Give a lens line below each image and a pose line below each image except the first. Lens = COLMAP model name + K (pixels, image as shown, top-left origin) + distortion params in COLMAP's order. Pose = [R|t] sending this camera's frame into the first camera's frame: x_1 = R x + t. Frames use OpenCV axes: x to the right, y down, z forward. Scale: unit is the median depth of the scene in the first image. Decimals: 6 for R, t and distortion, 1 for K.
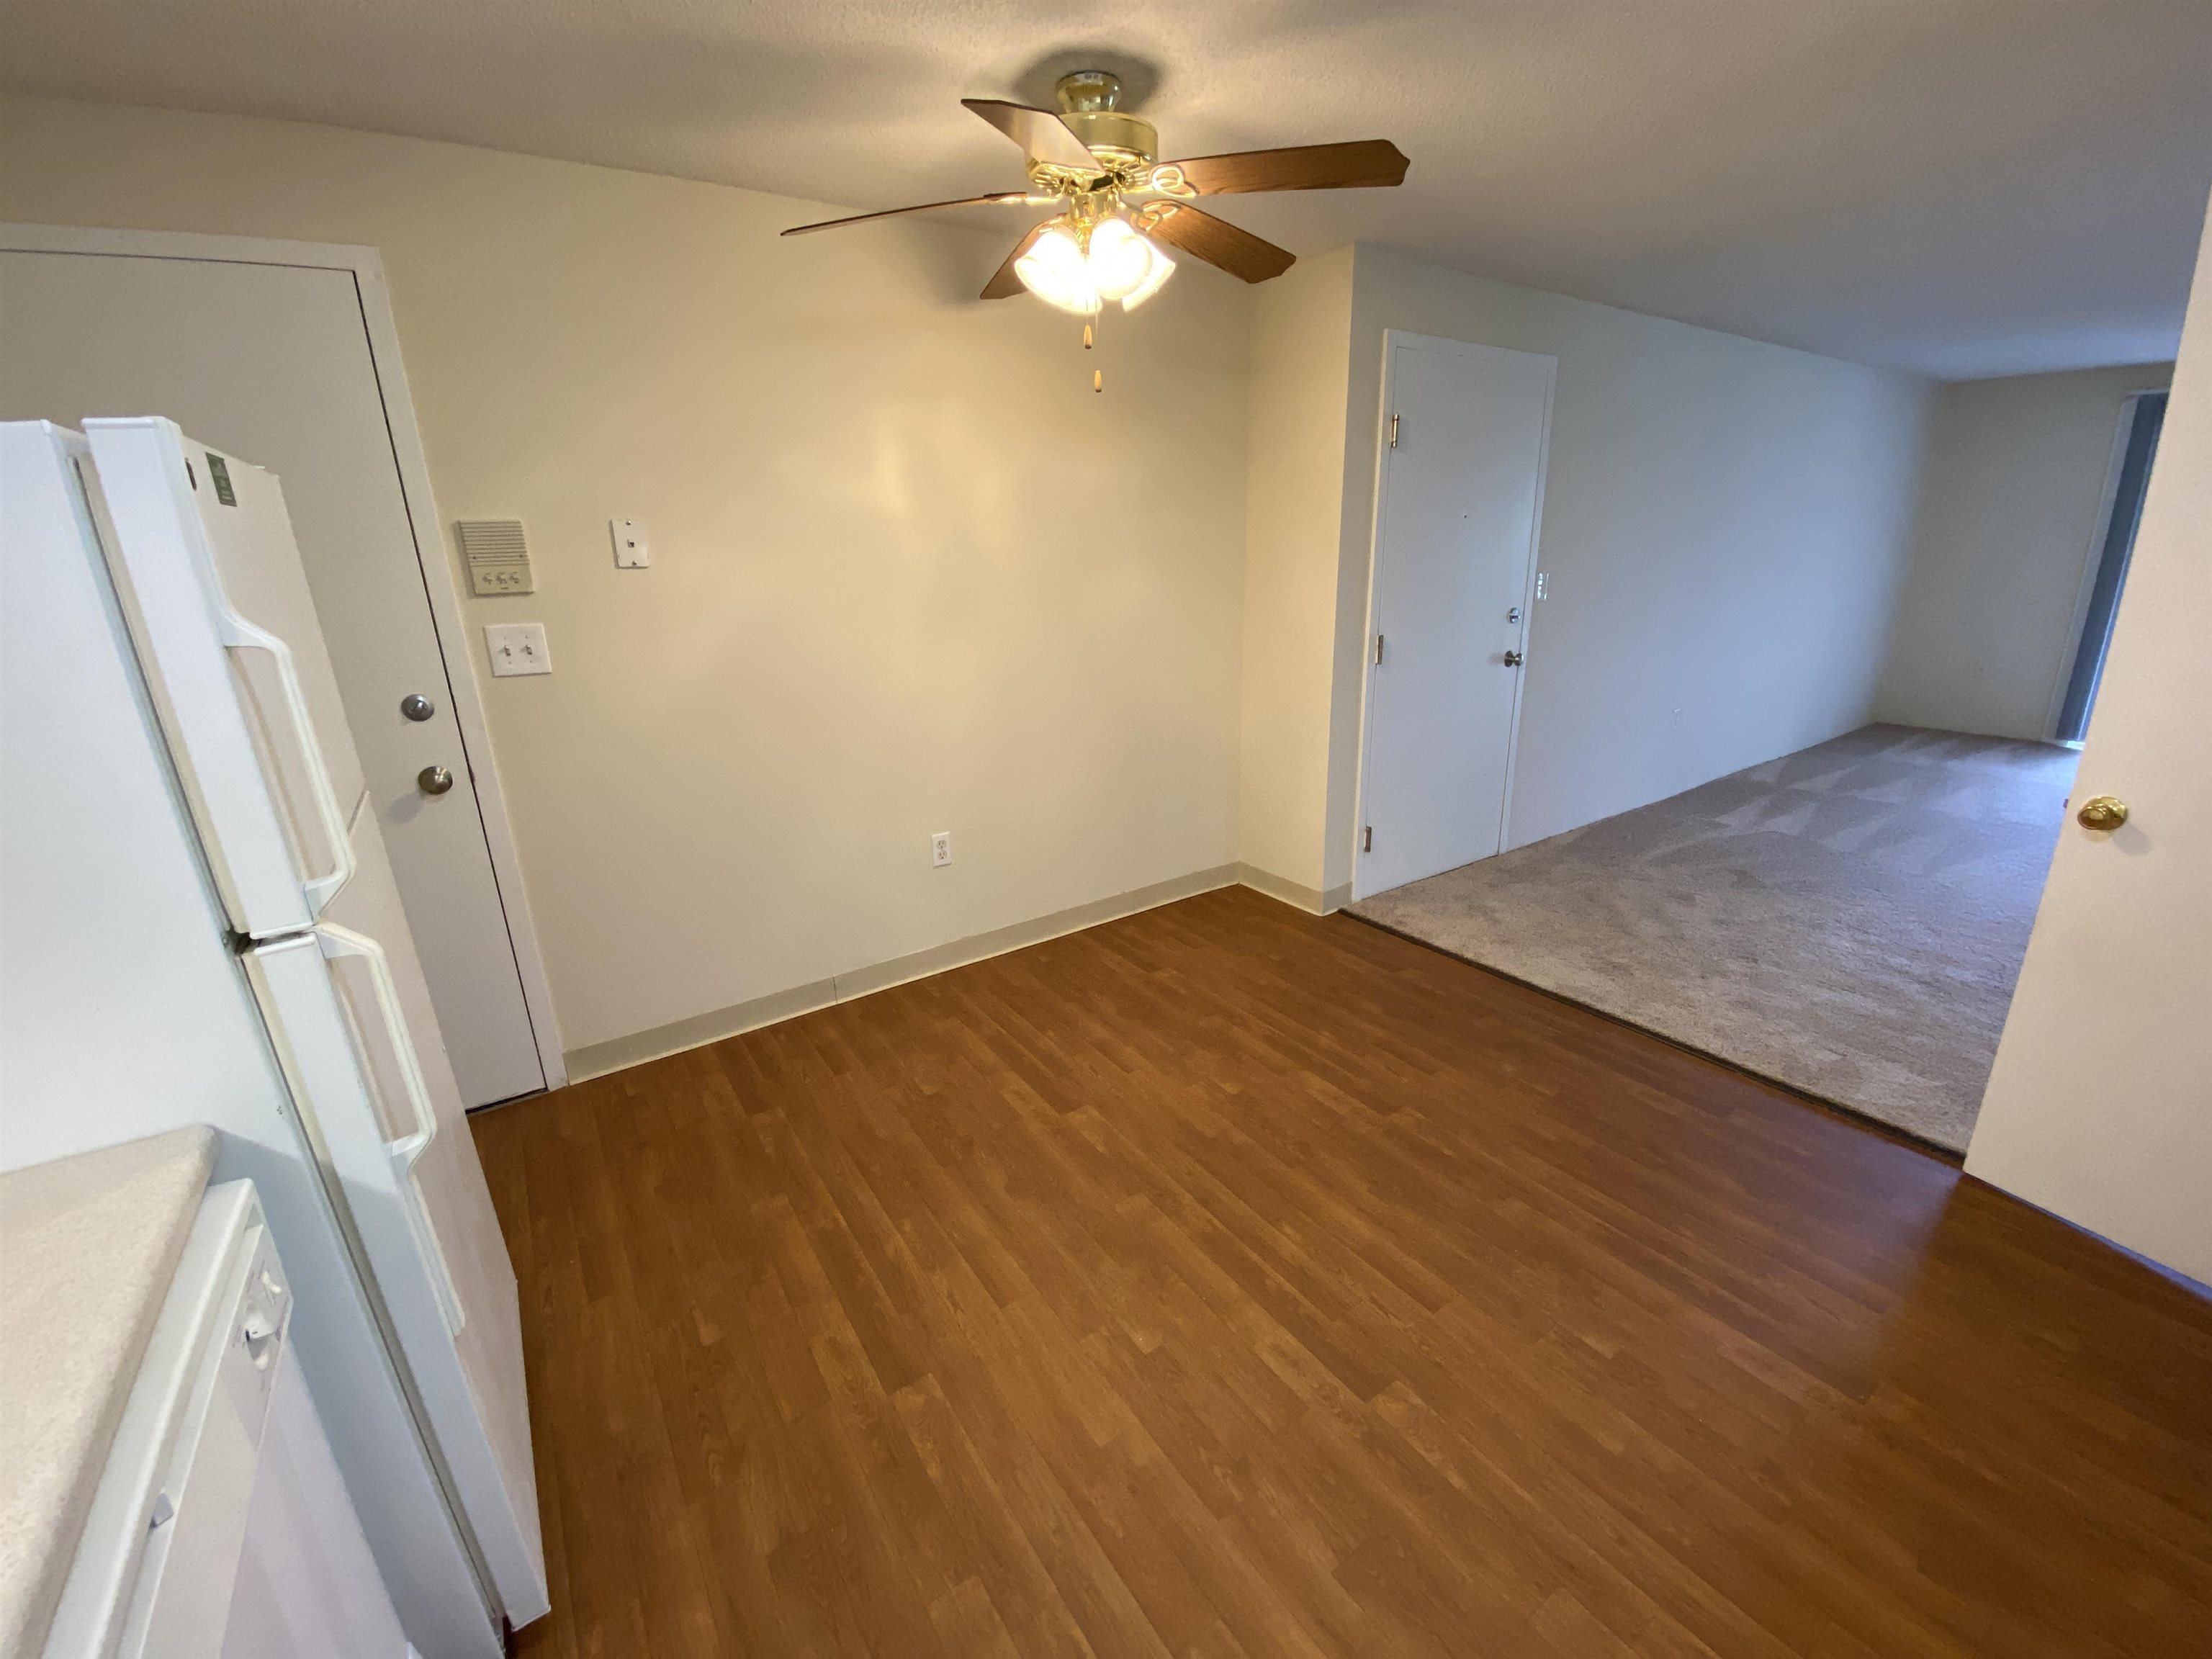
lens RADIAL K [[887.6, 0, 1105.2], [0, 887.6, 824.9], [0, 0, 1]] dist [0.018181, -0.019383]
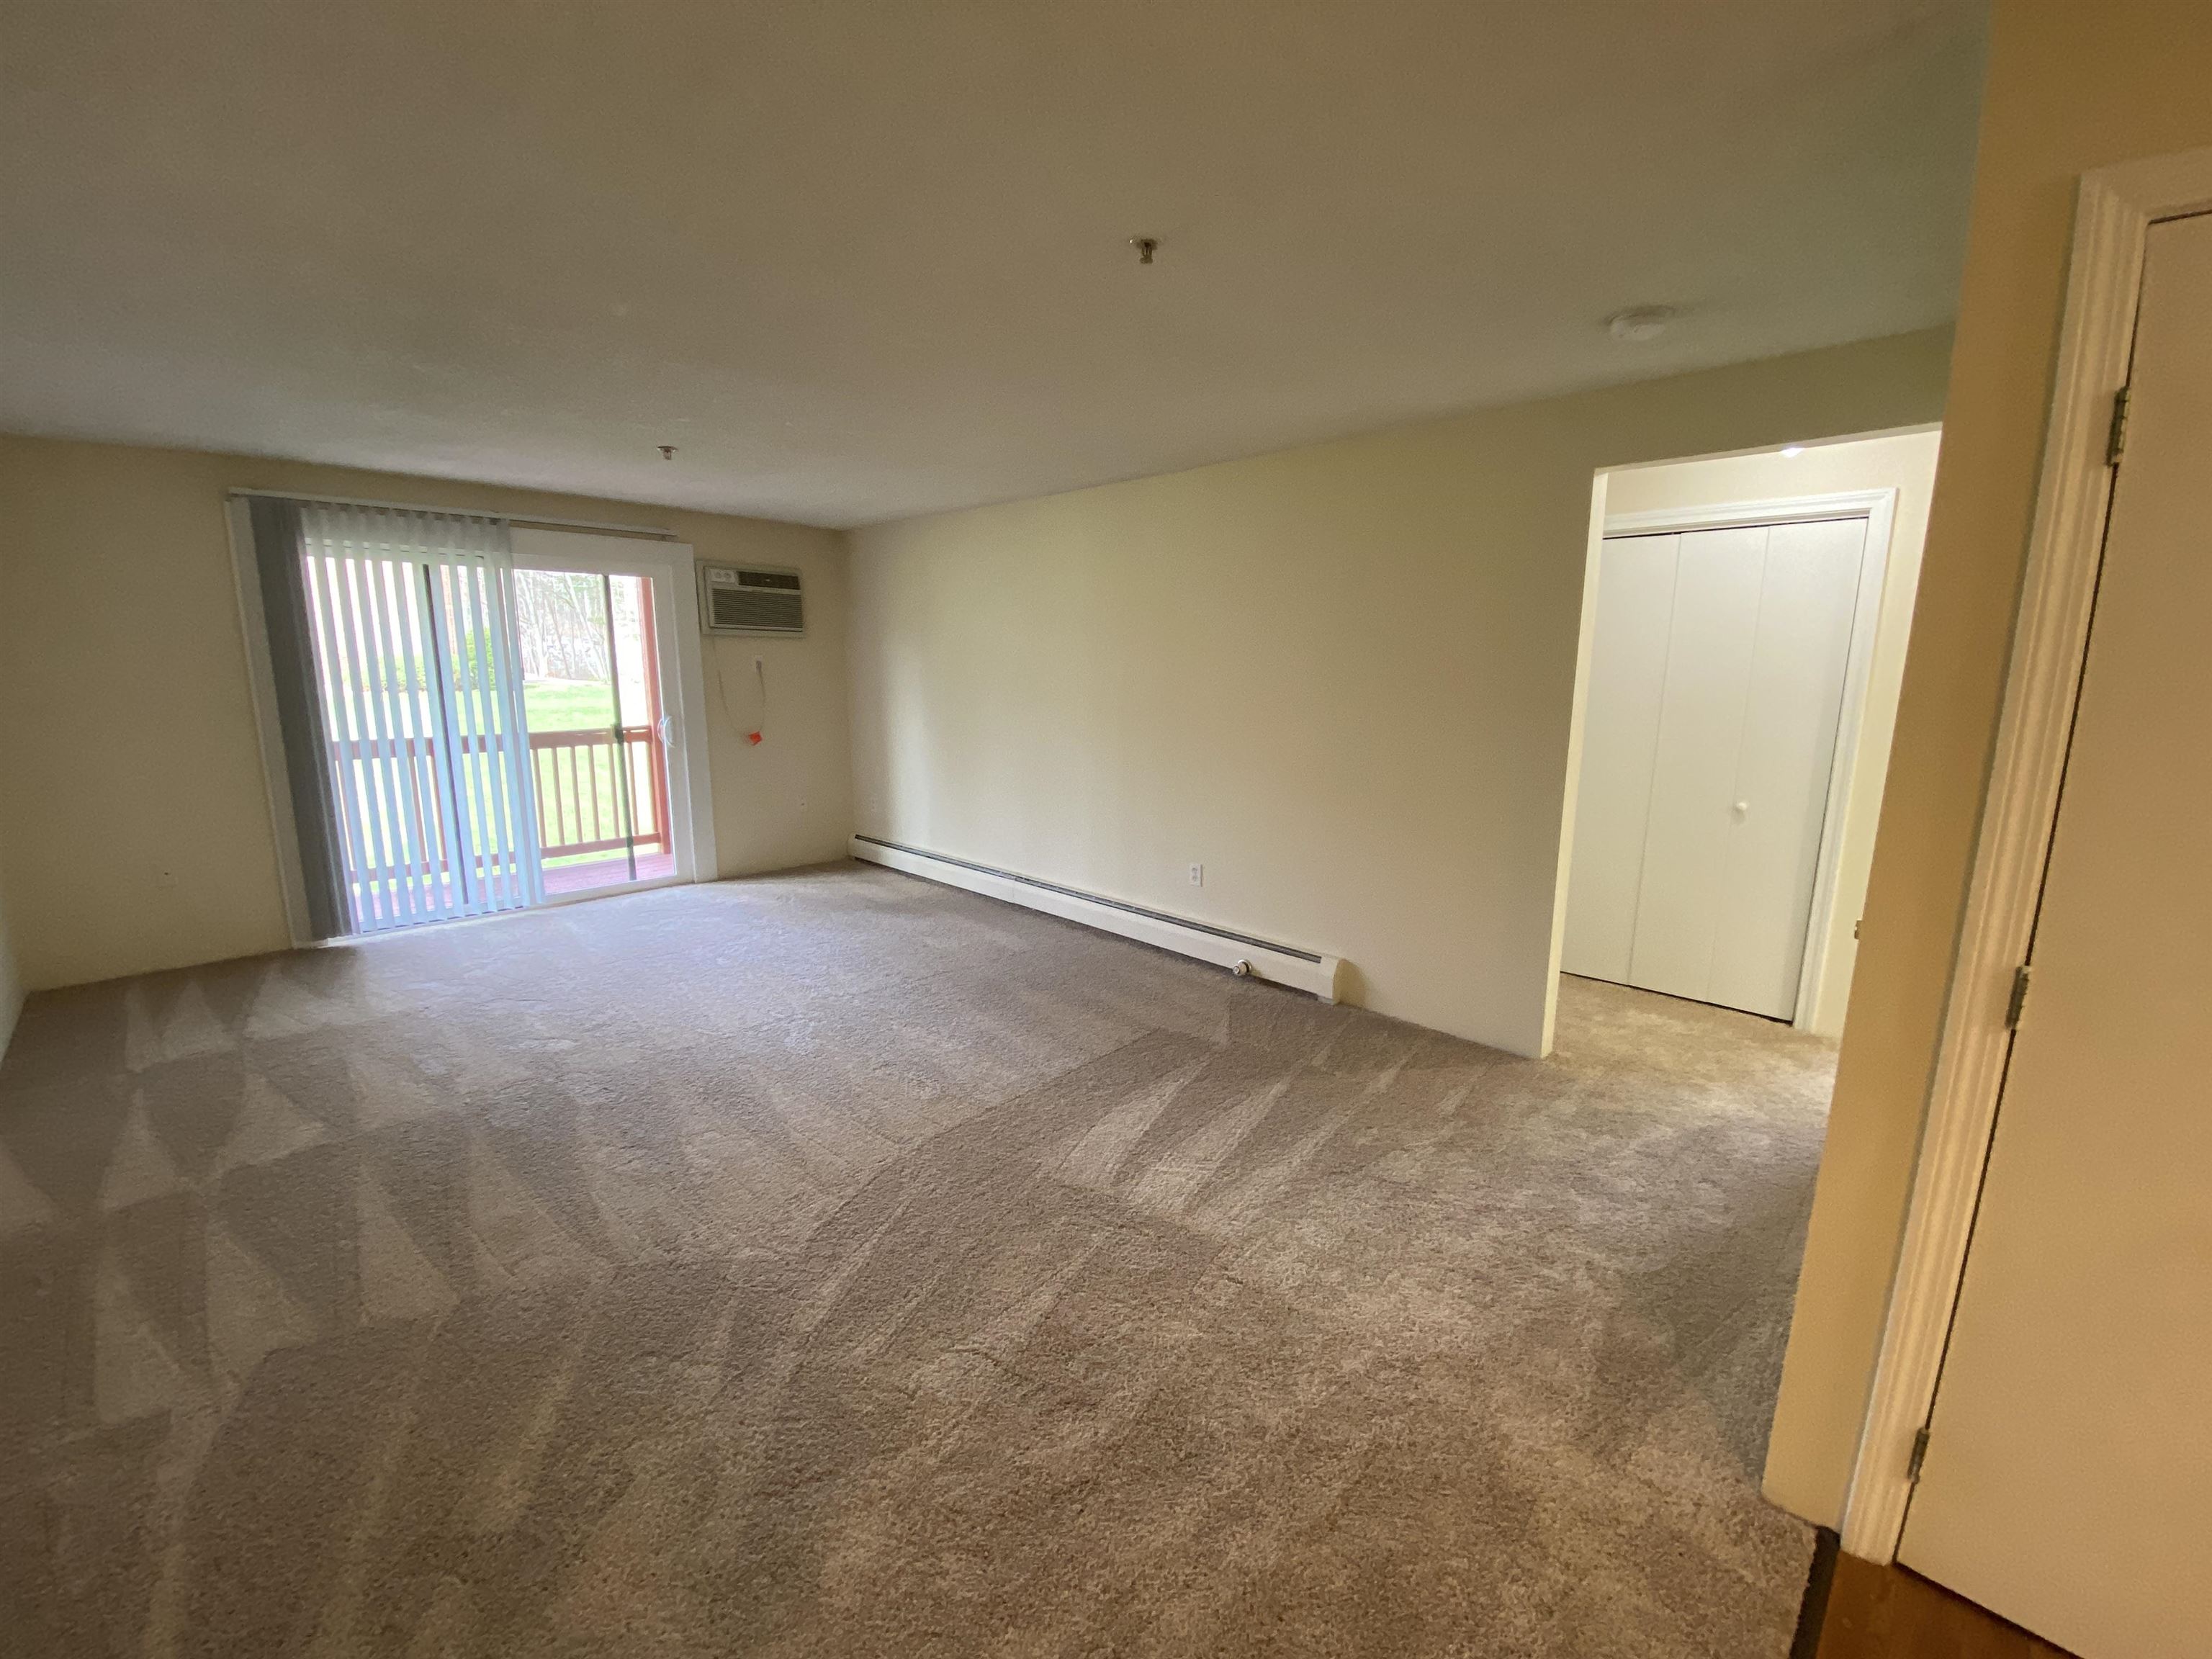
lens RADIAL K [[887.6, 0, 1107.9], [0, 887.6, 830.5], [0, 0, 1]] dist [0.018181, -0.019383]
pose [[-0.201363, -0.152390, 0.967590, 0.780028], [0.285456, 0.935816, 0.206792, -0.508363], [-0.936999, 0.317844, -0.144938, 1.560754]]
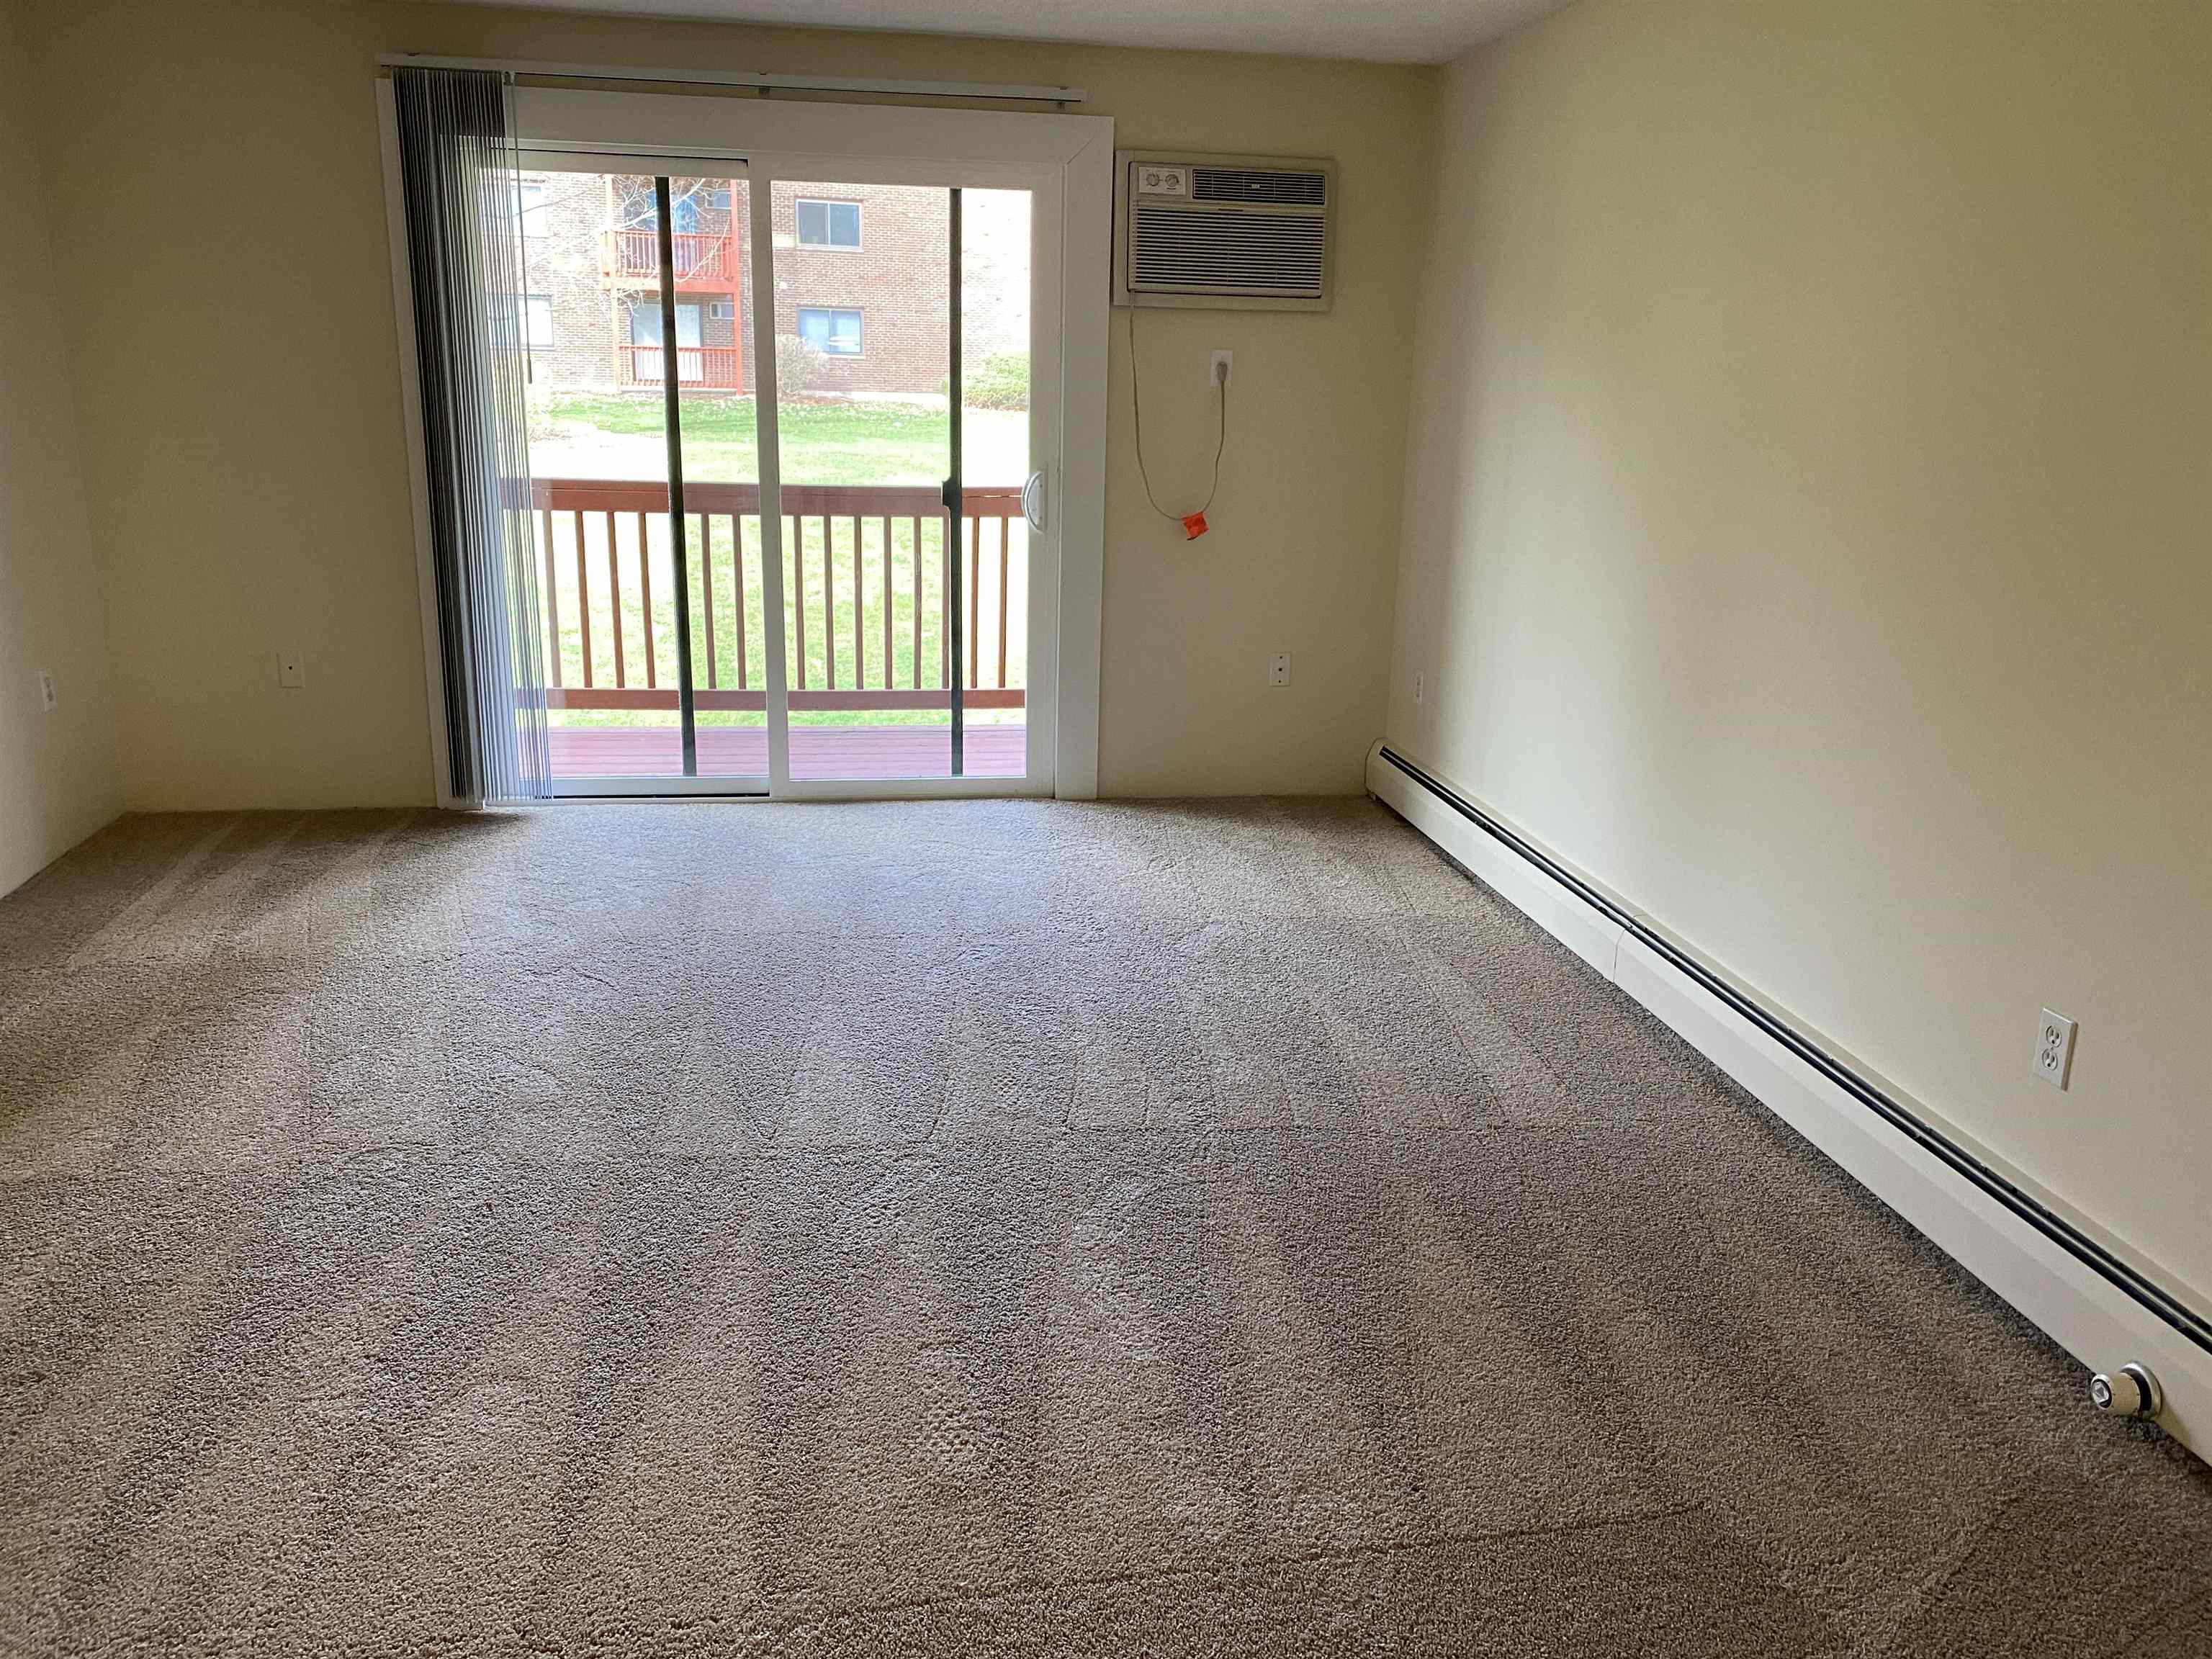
lens RADIAL K [[1682.8, 0, 1102.2], [0, 1682.8, 823.2], [0, 0, 1]] dist [0.024970, -0.014342]
pose [[0.424802, -0.202300, 0.882394, 1.462453], [0.229231, 0.966984, 0.111337, -0.367633], [-0.875784, 0.154976, 0.457150, 1.014837]]
